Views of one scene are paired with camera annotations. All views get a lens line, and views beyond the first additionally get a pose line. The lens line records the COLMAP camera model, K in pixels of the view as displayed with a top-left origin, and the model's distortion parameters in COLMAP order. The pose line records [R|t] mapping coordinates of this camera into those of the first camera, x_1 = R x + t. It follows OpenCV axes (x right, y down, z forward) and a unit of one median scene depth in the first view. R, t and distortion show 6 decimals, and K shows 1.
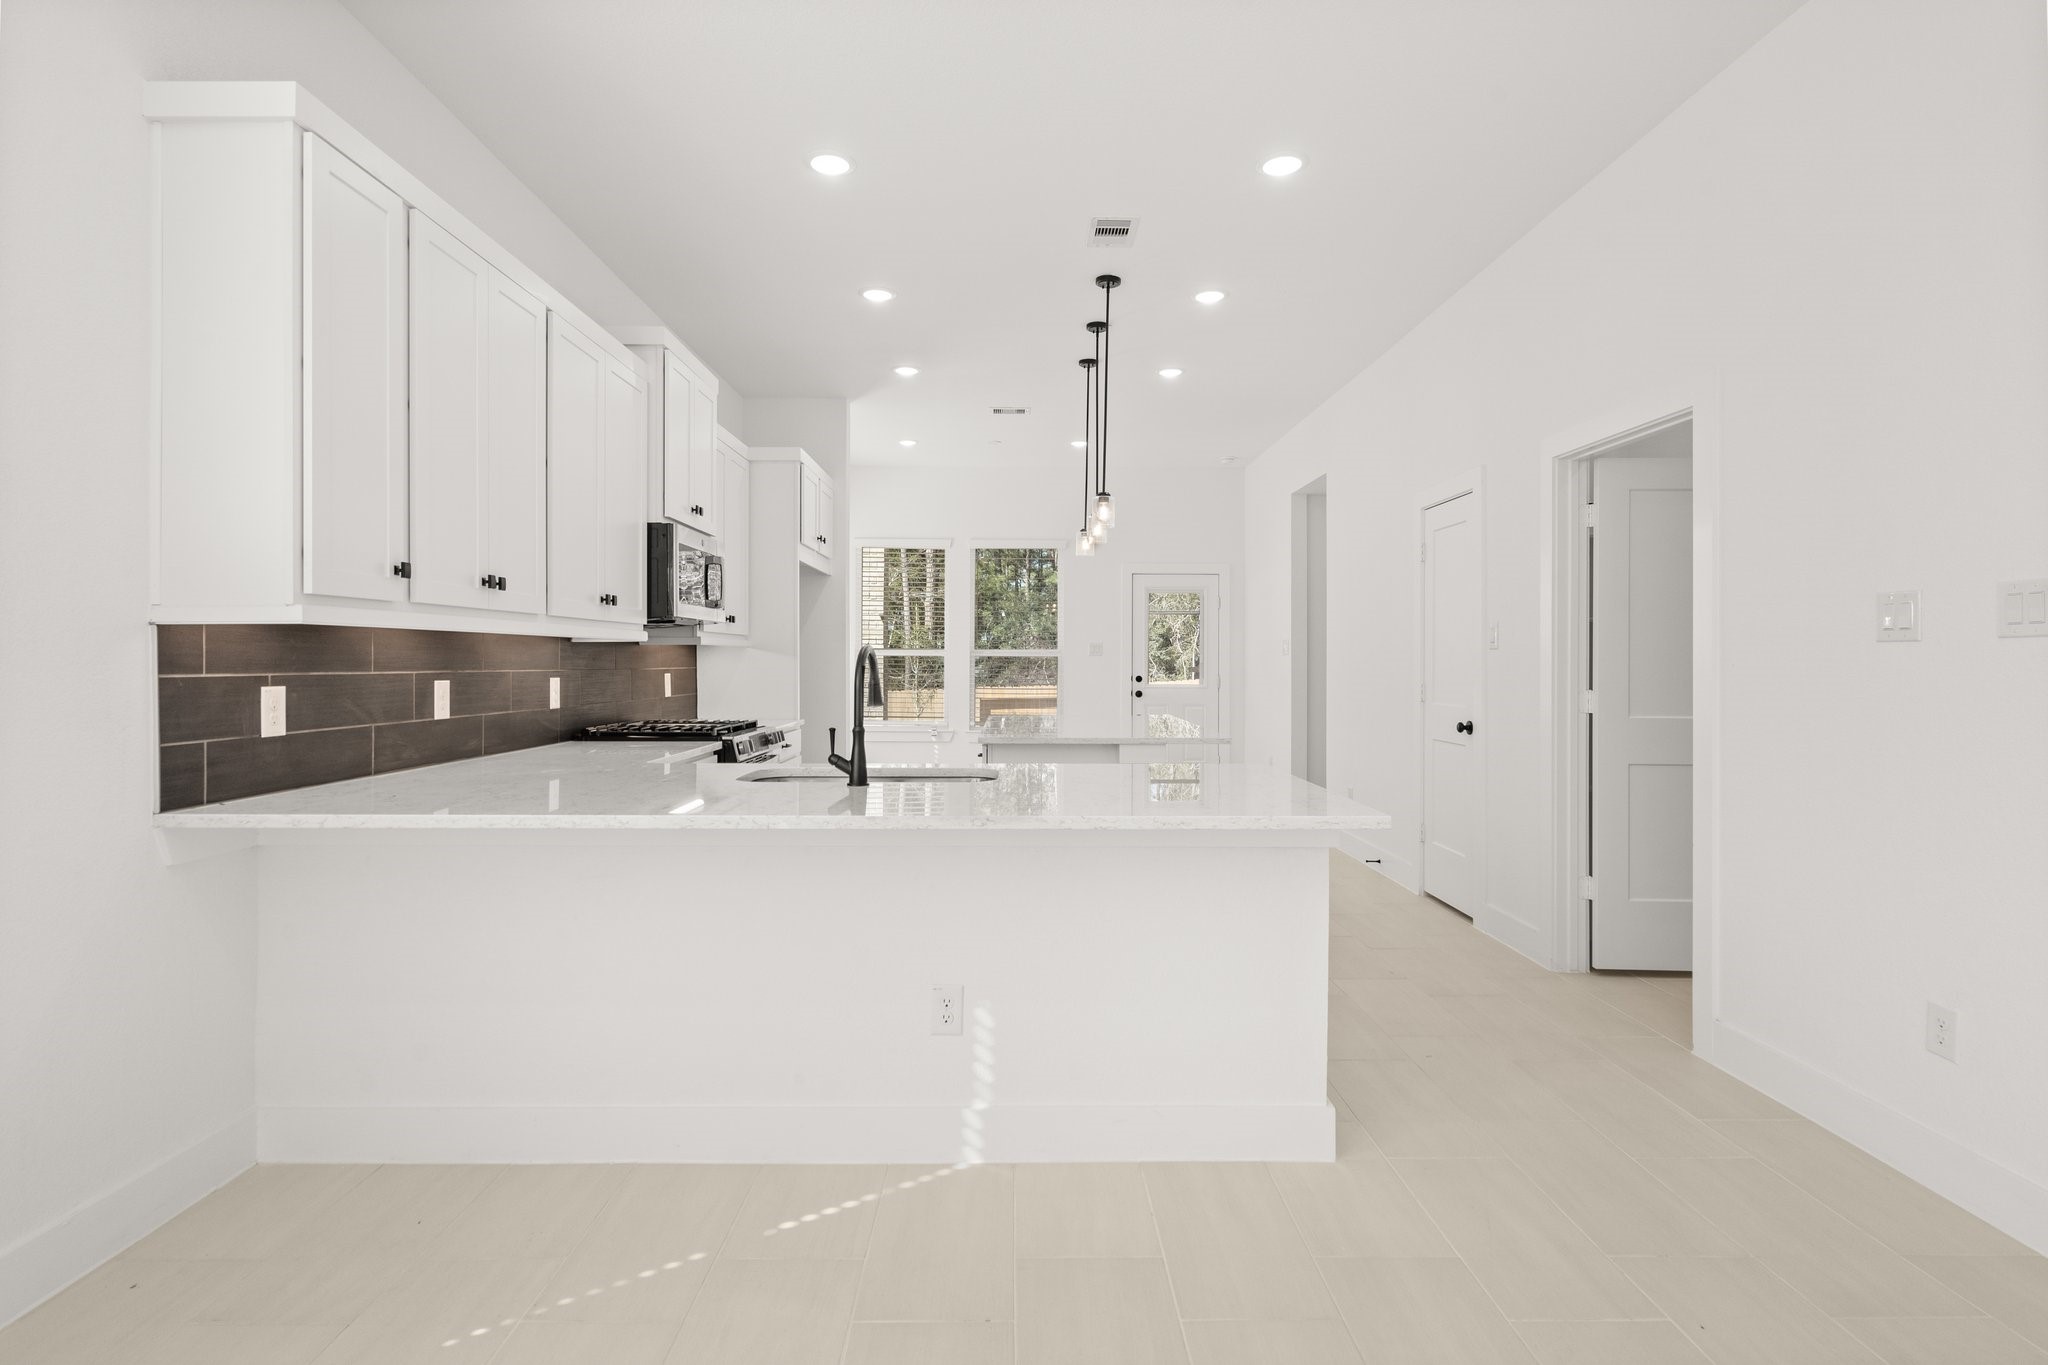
lens RADIAL K [[997.3, 0, 1023.0], [0, 997.3, 653.1], [0, 0, 1]] dist [-0.031794, 0.000168]
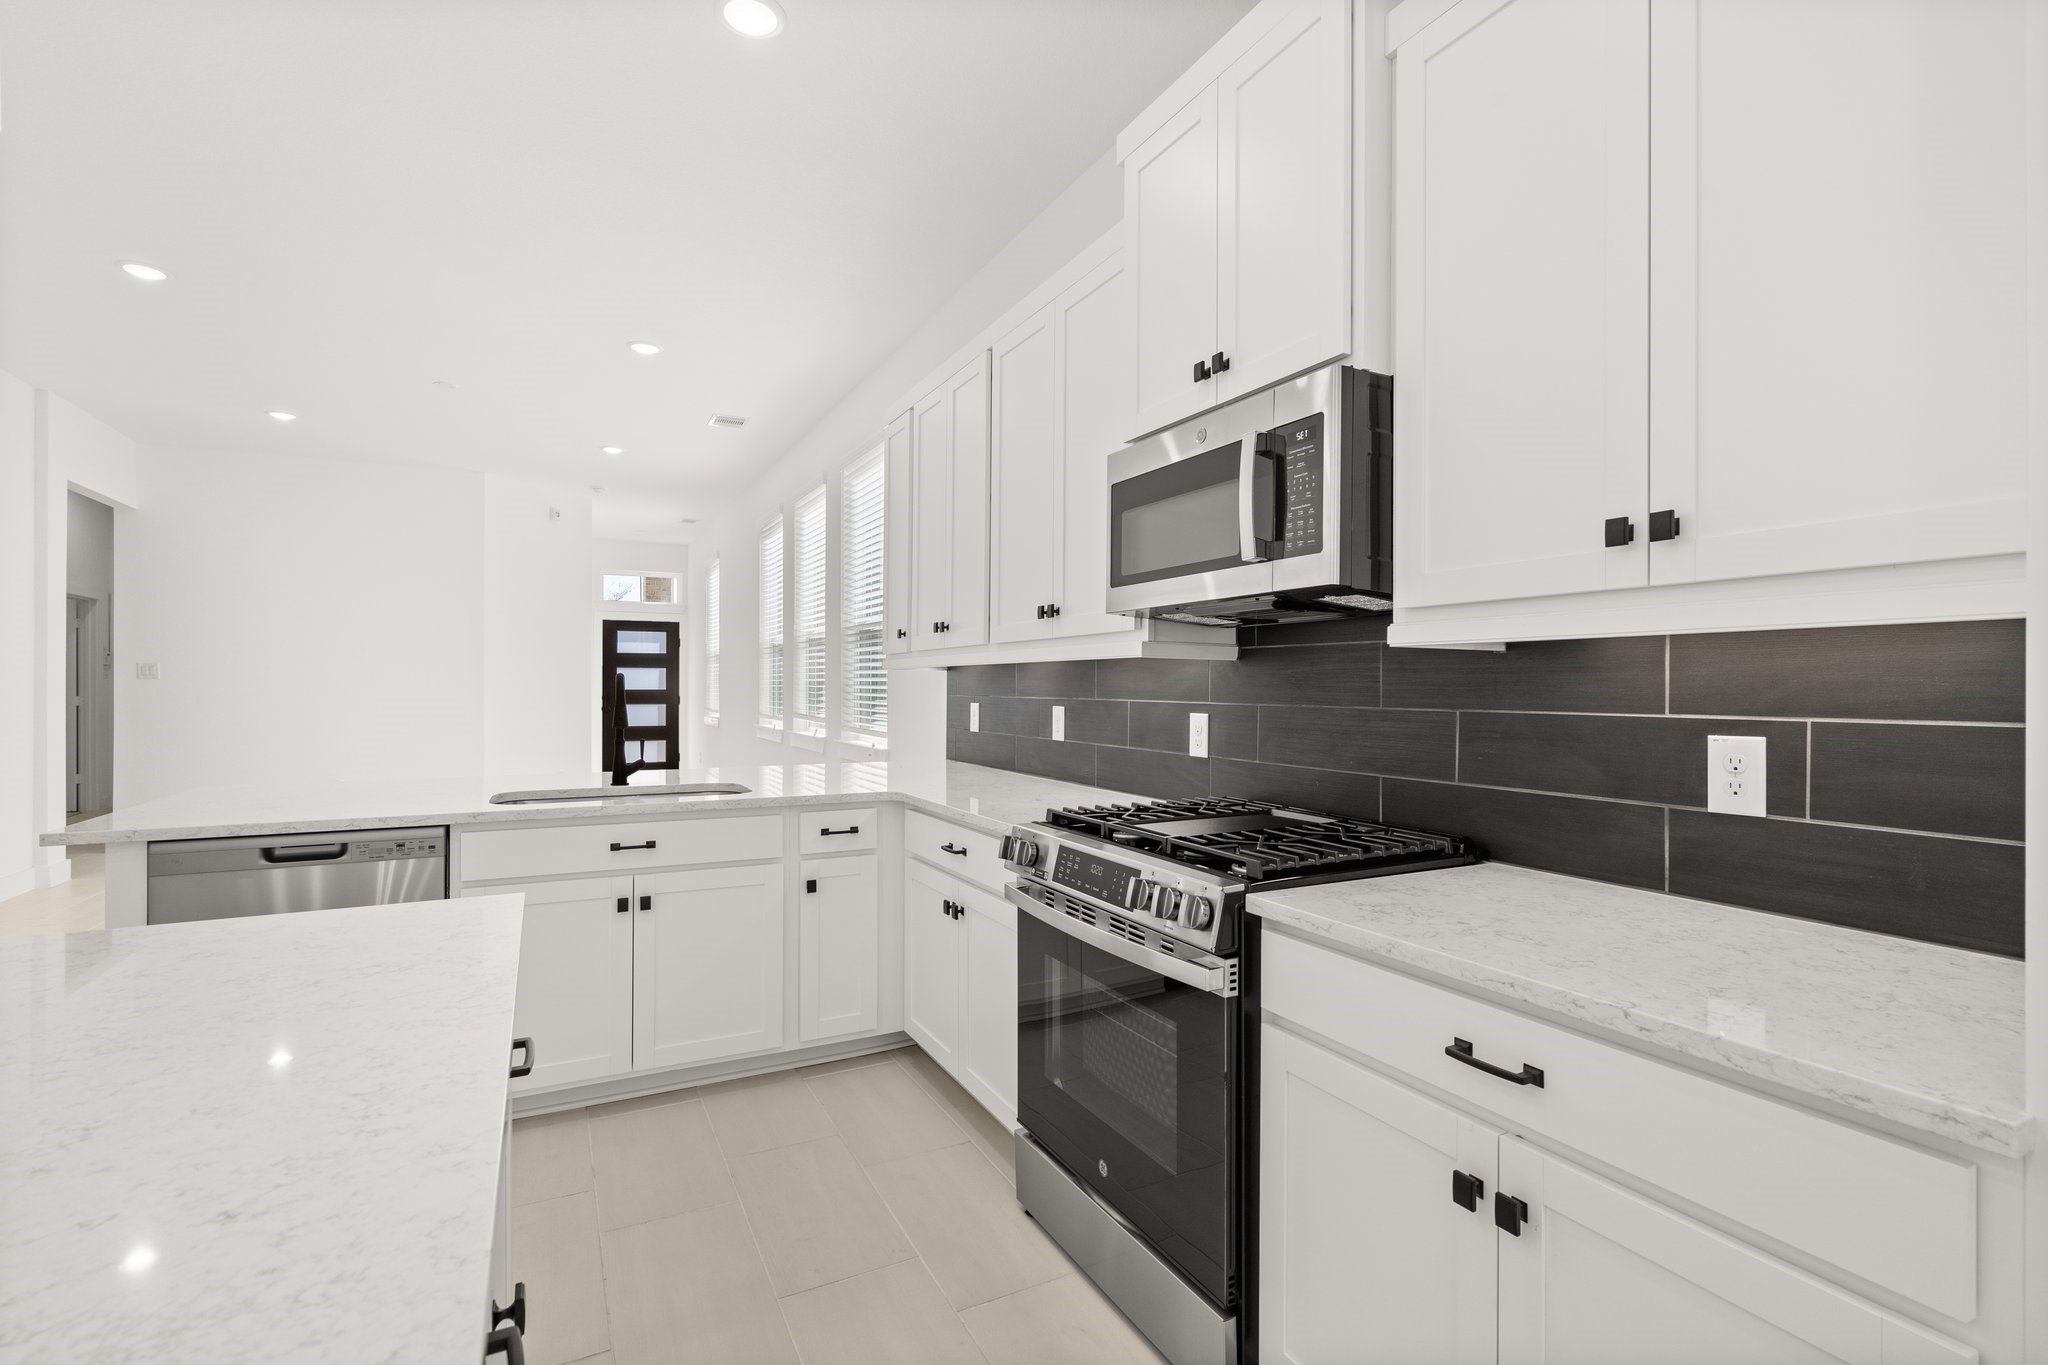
lens RADIAL K [[935.2, 0, 1025.2], [0, 935.2, 698.1], [0, 0, 1]] dist [-0.002244, -0.000416]
pose [[-0.890905, -0.008523, -0.454111, -0.083004], [-0.010785, 0.999939, 0.002390, 0.014861], [0.454063, 0.007027, -0.890942, 1.650622]]
